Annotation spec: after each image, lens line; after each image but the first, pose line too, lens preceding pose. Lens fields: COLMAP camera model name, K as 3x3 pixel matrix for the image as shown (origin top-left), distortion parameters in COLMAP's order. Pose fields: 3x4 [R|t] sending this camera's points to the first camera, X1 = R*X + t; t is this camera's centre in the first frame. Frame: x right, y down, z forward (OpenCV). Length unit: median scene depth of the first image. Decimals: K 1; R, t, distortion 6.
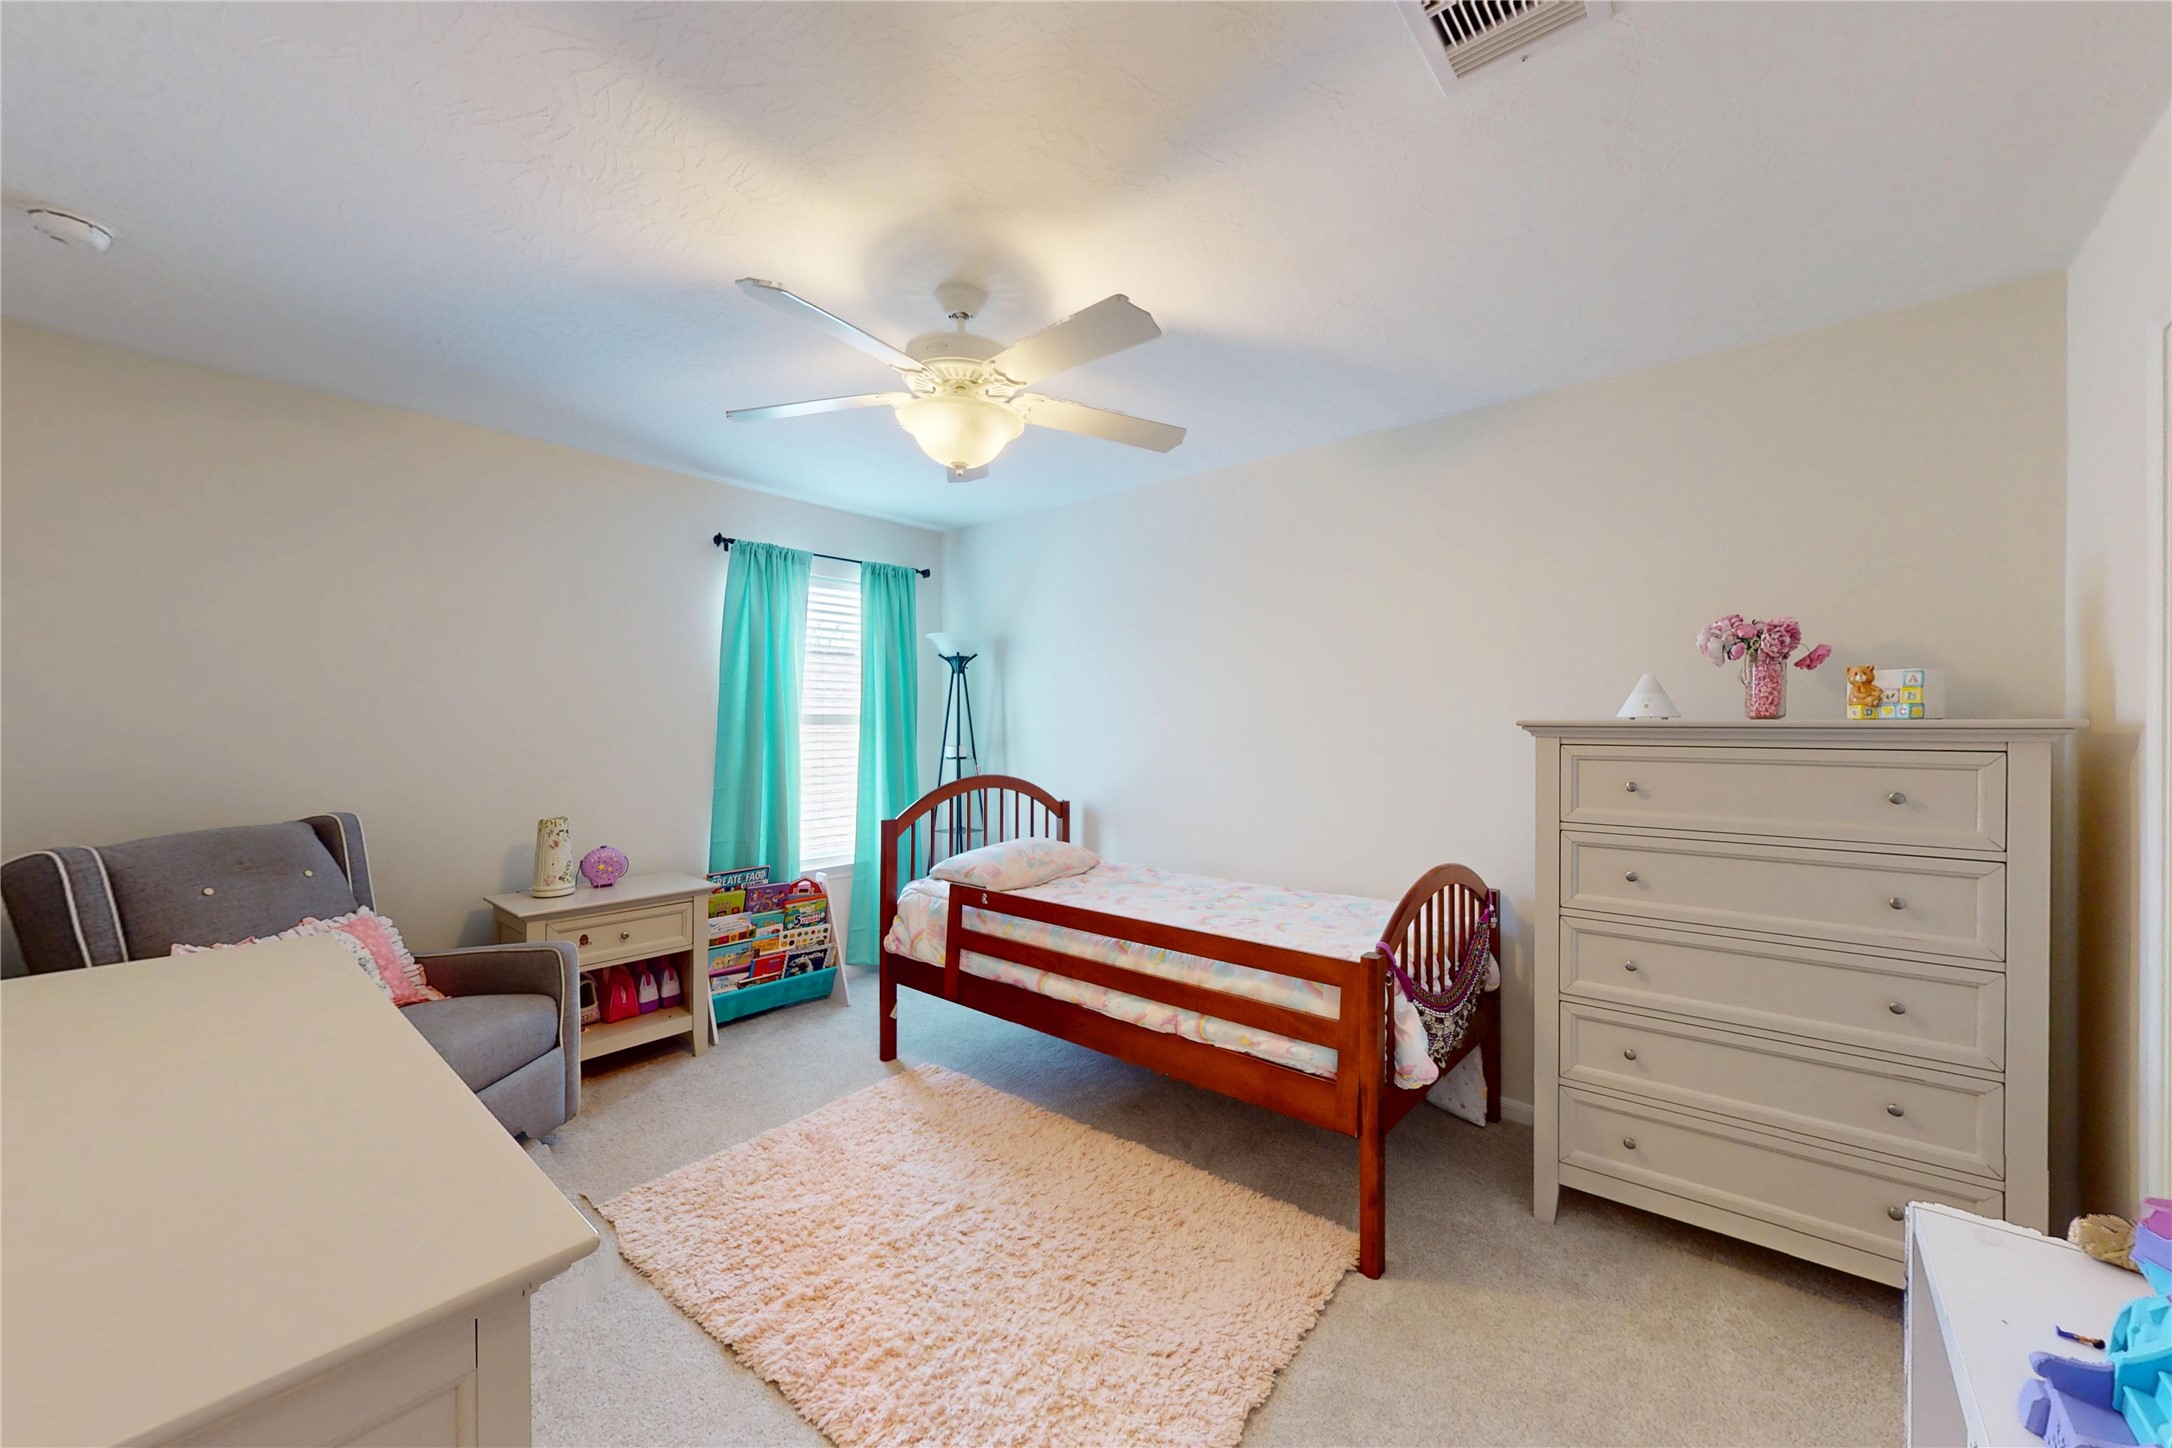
lens RADIAL K [[844.2, 0, 1086.0], [0, 844.2, 724.0], [0, 0, 1]] dist [0.000427, 0.000035]
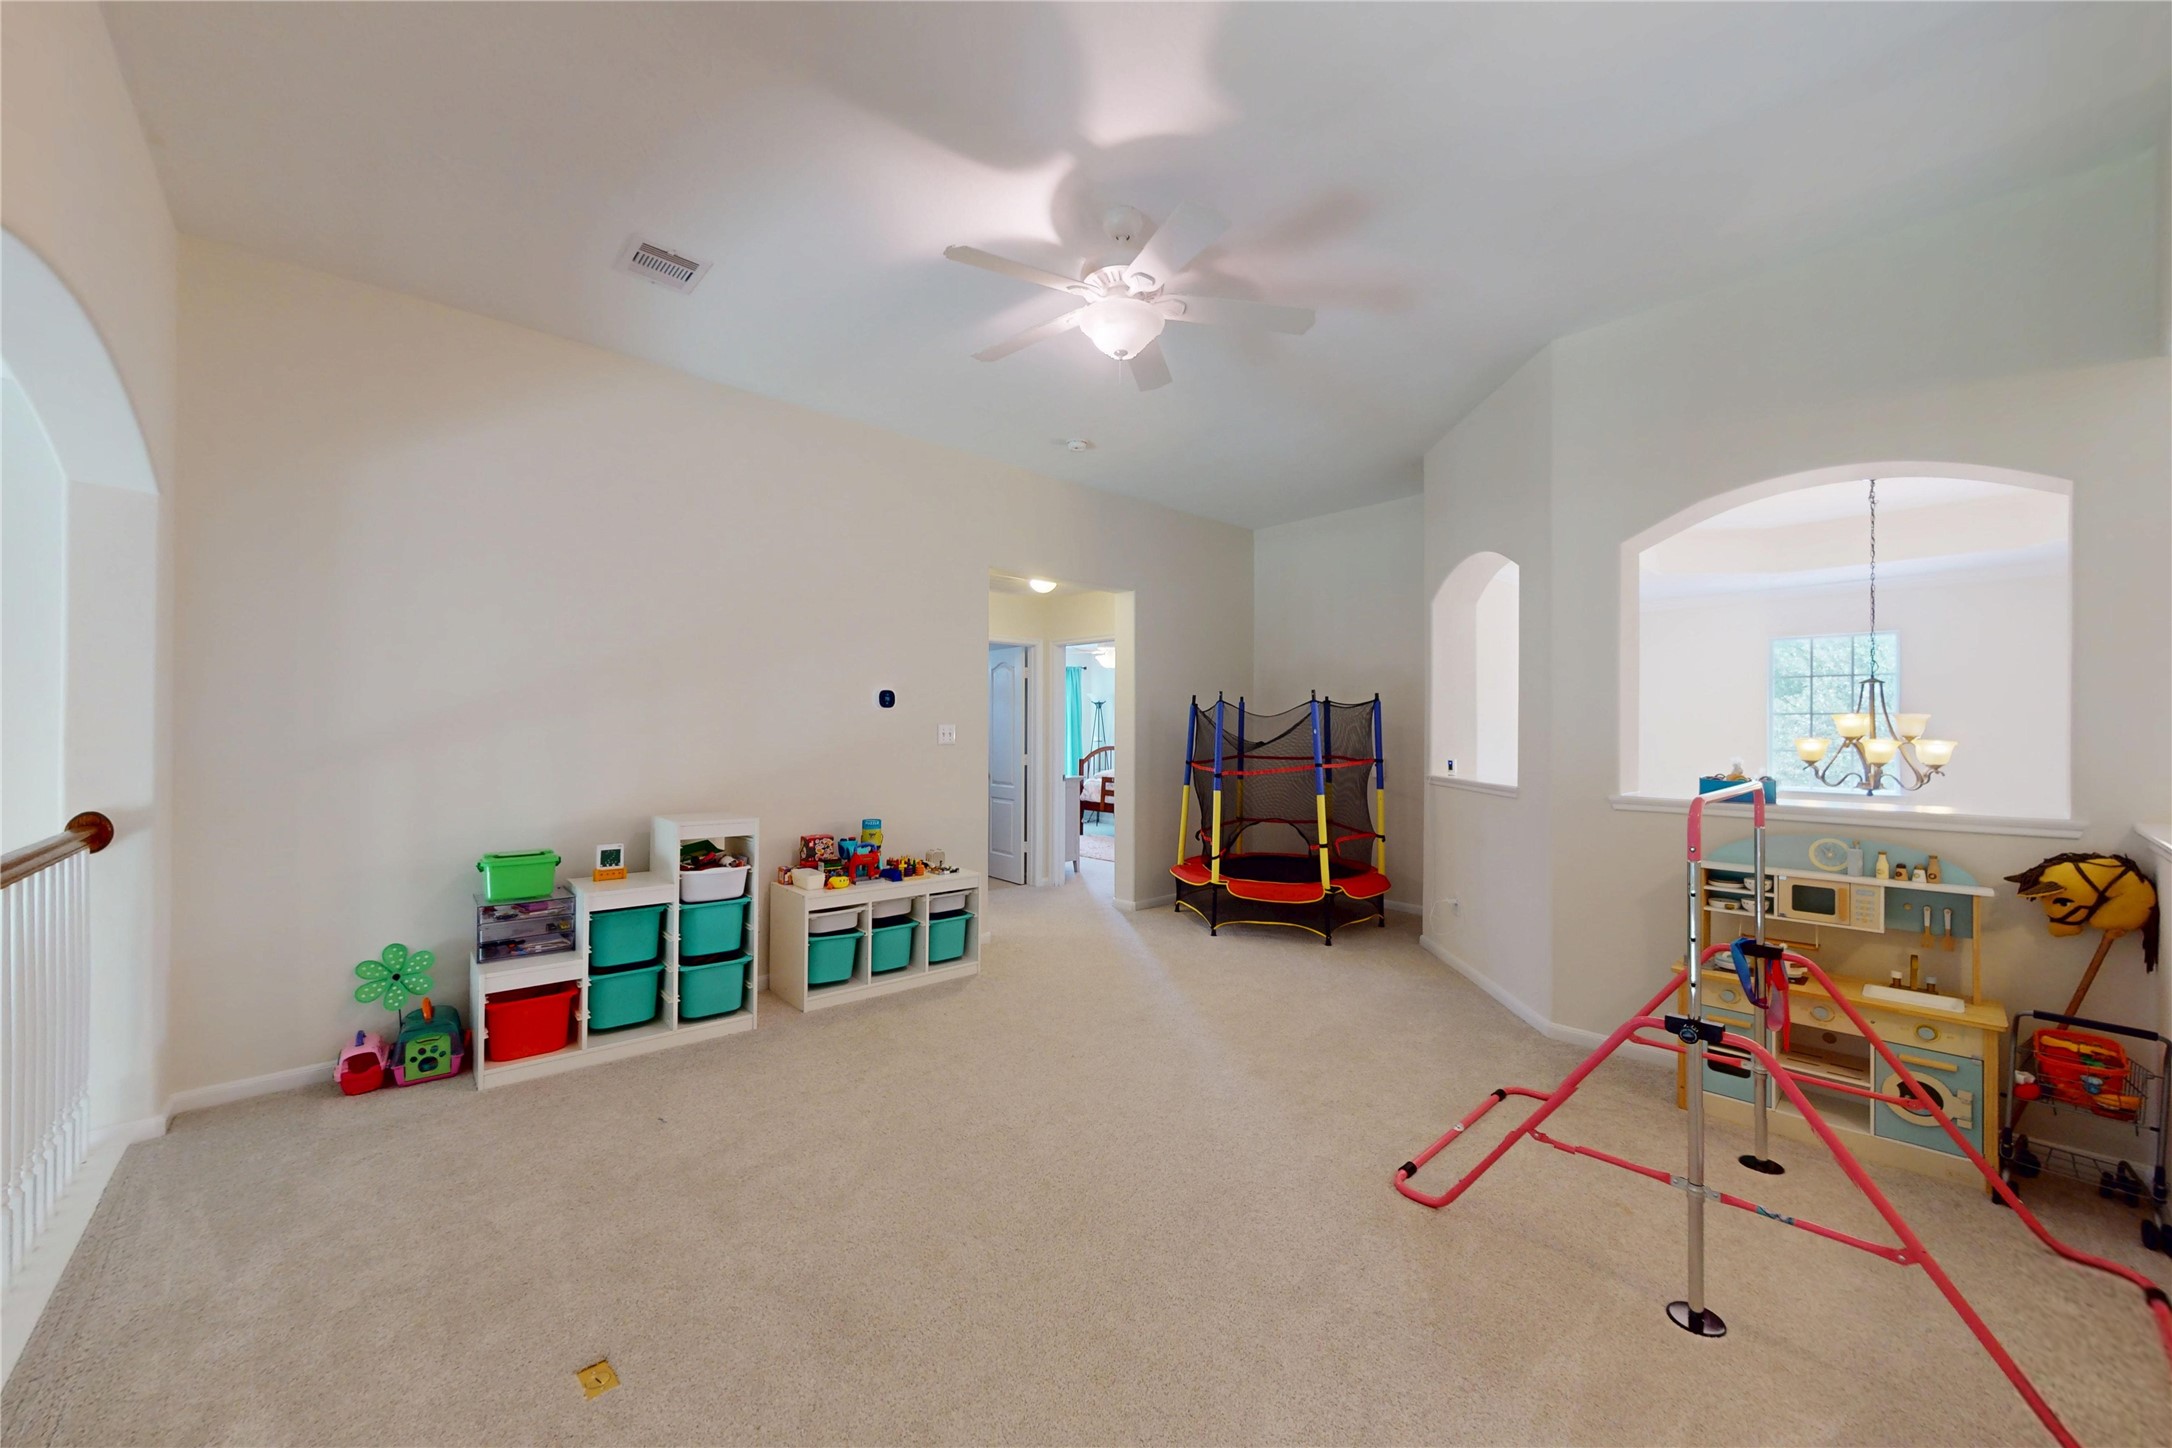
lens RADIAL K [[798.3, 0, 1086.0], [0, 798.3, 724.0], [0, 0, 1]] dist [0.002072, -0.000013]
pose [[0.993218, -0.002035, -0.116251, 0.126237], [0.001526, 0.999989, -0.004469, -0.000382], [0.116258, 0.004261, 0.993210, -1.911683]]
